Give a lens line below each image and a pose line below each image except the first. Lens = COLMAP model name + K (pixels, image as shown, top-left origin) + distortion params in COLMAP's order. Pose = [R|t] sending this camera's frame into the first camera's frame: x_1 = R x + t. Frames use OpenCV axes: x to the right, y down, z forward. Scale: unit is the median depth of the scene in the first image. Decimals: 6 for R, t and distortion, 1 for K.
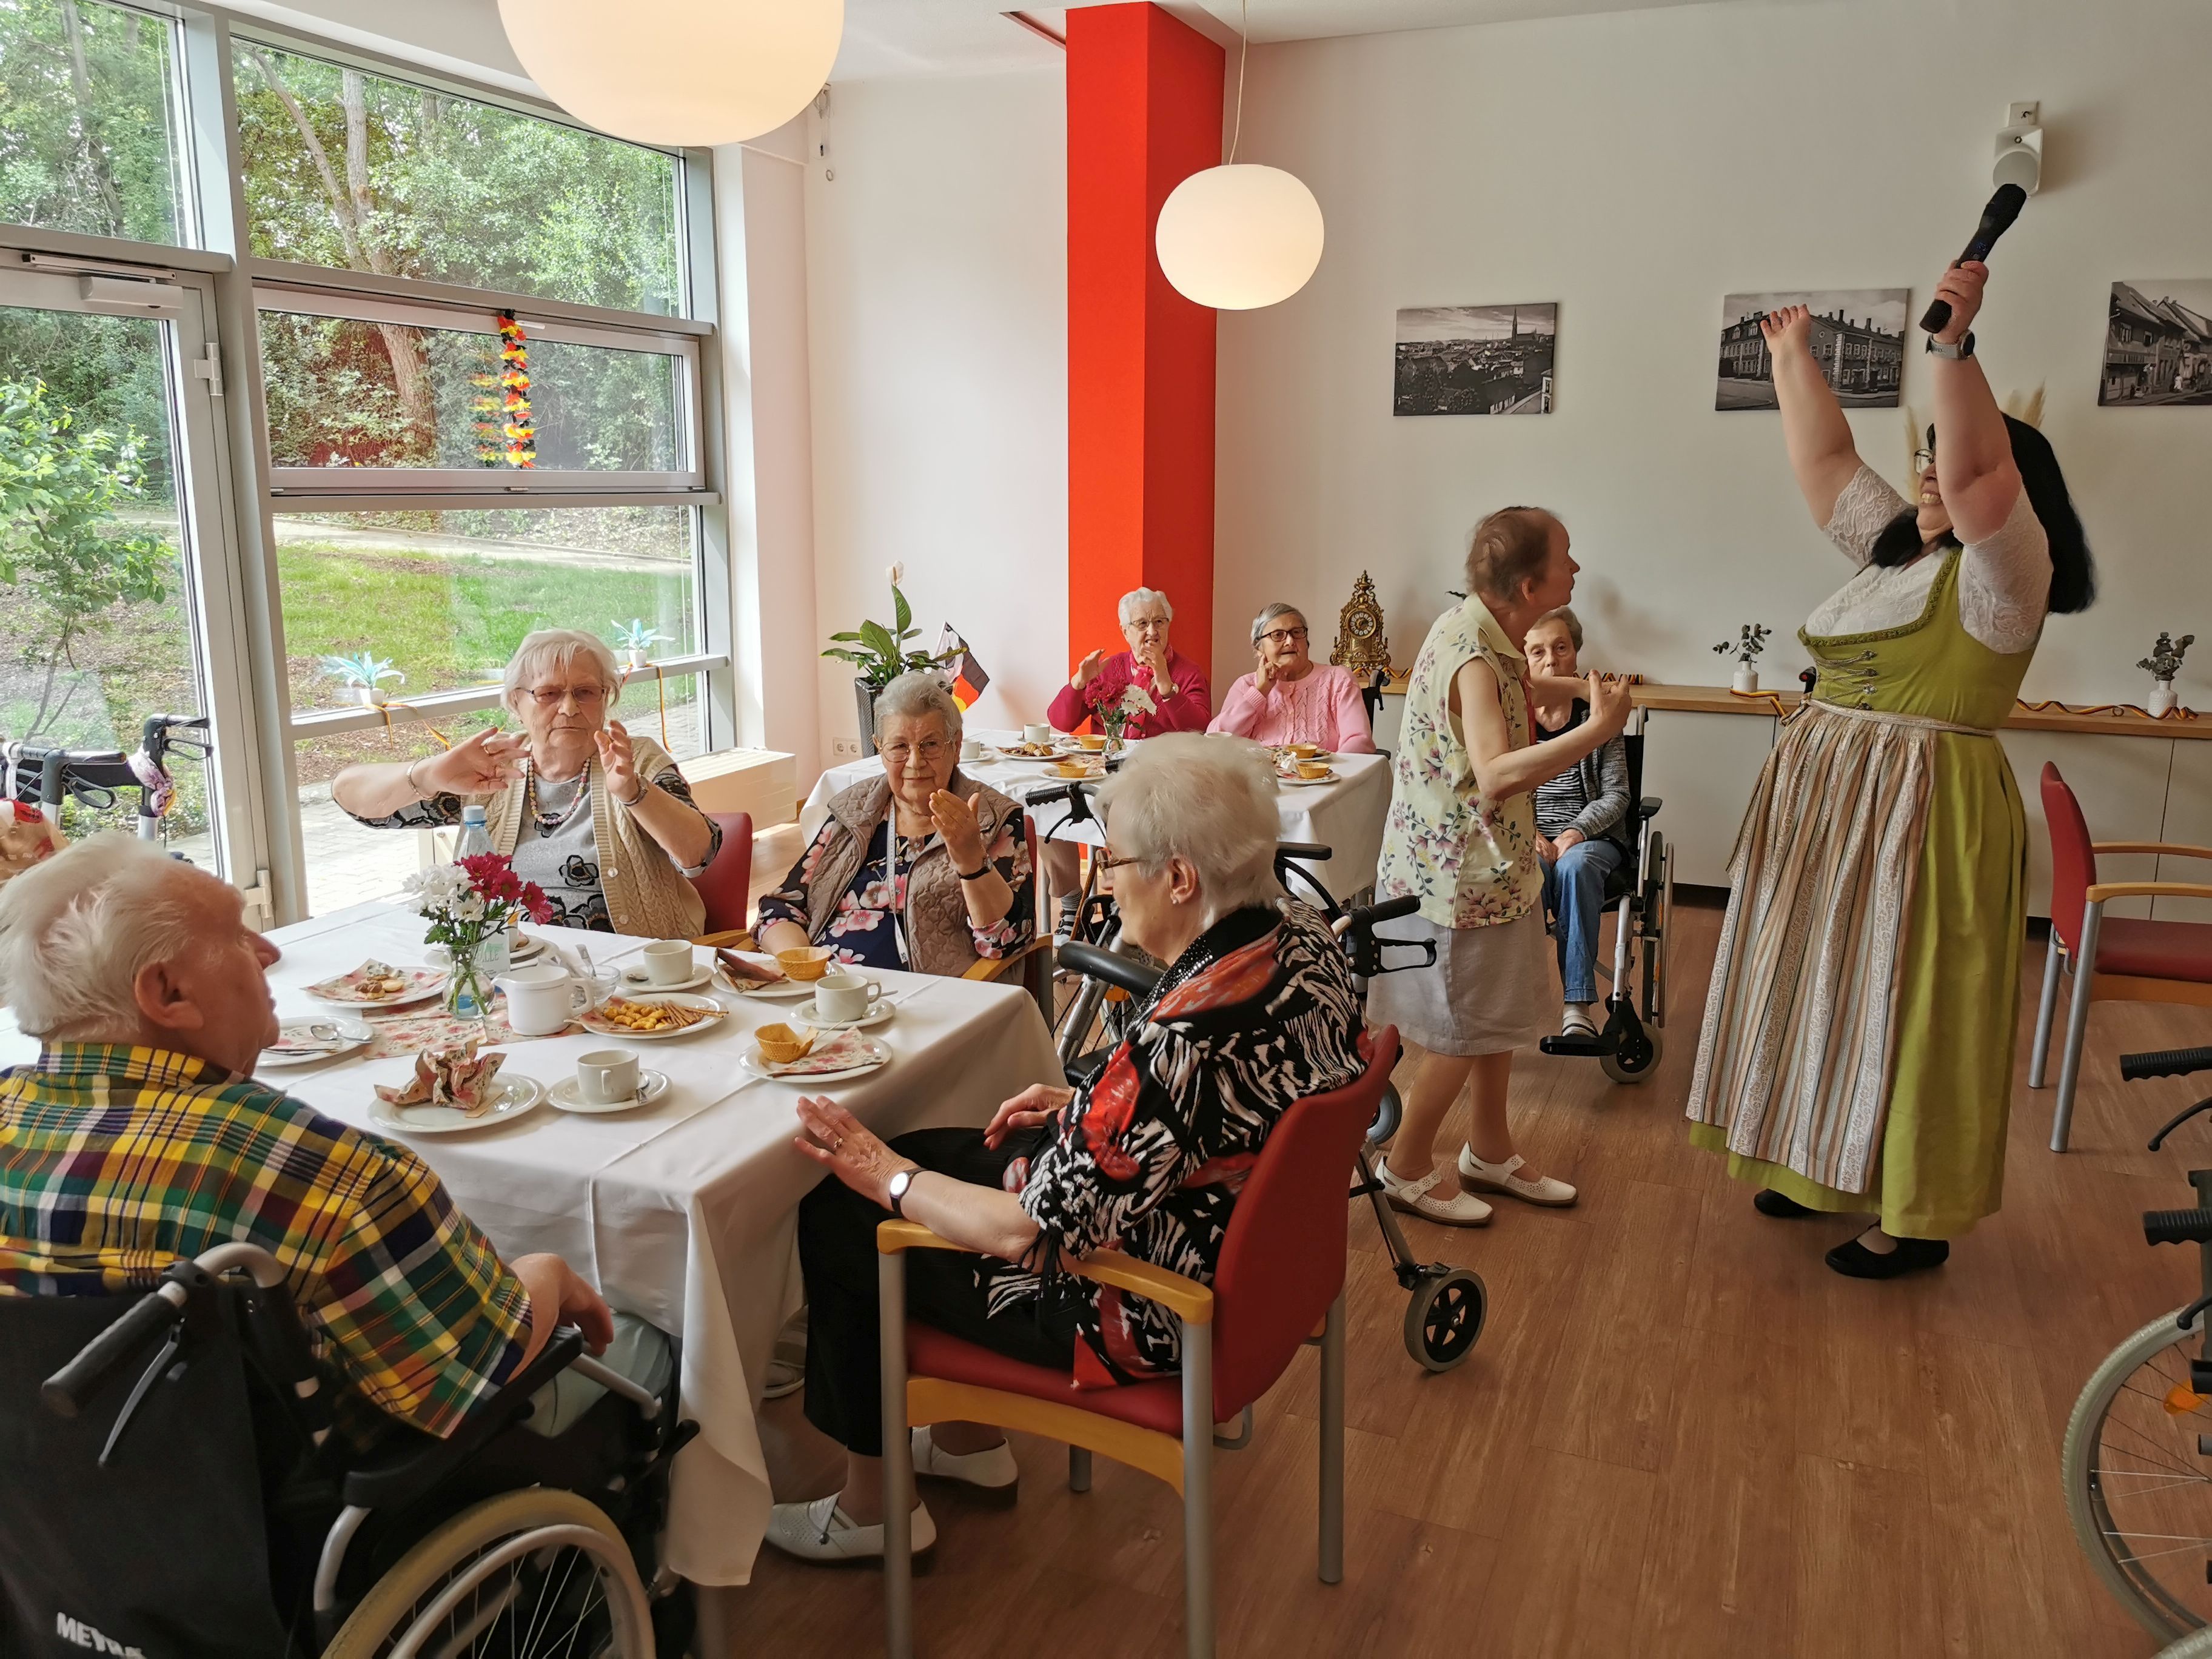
lens RADIAL K [[1757.6, 0, 1102.6], [0, 1757.6, 924.6], [0, 0, 1]] dist [0.051509, -0.066070]
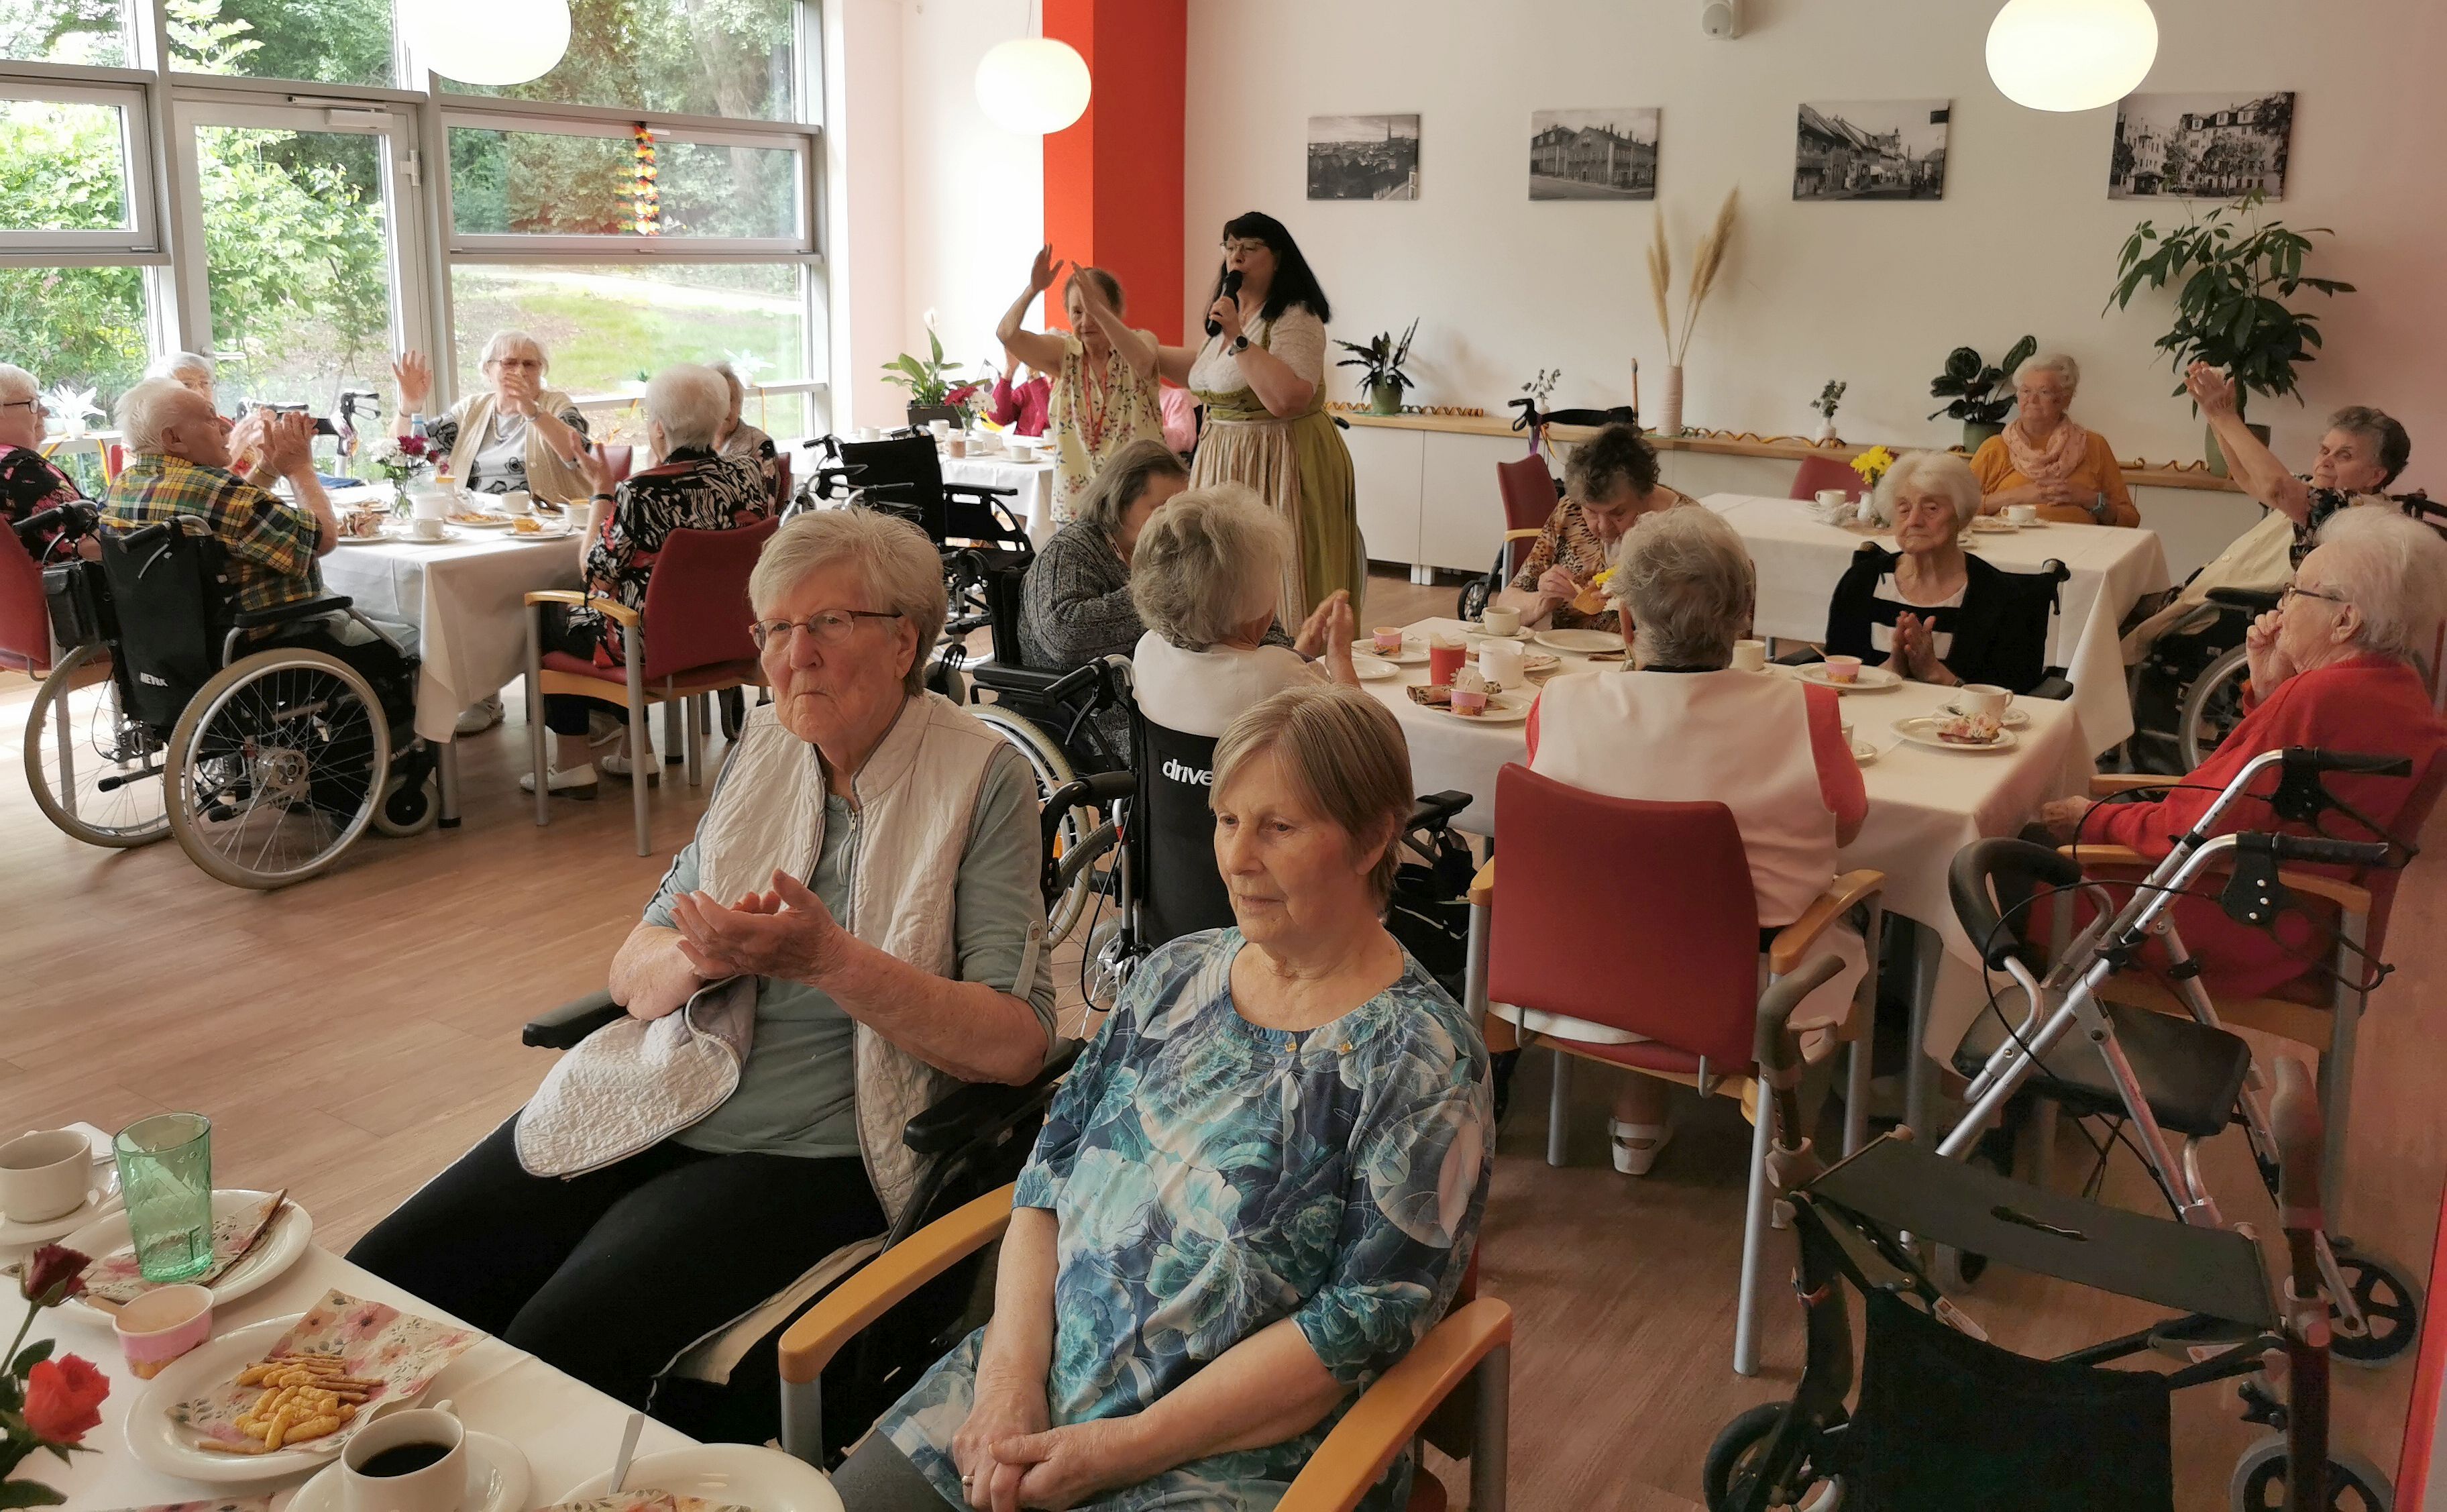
lens RADIAL K [[1949.4, 0, 1181.0], [0, 1949.4, 673.6], [0, 0, 1]] dist [0.074945, -0.082438]
pose [[0.981581, 0.051632, -0.183940, 0.388627], [-0.057499, 0.997988, -0.026700, 0.101368], [0.182191, 0.036785, 0.982575, -0.421999]]
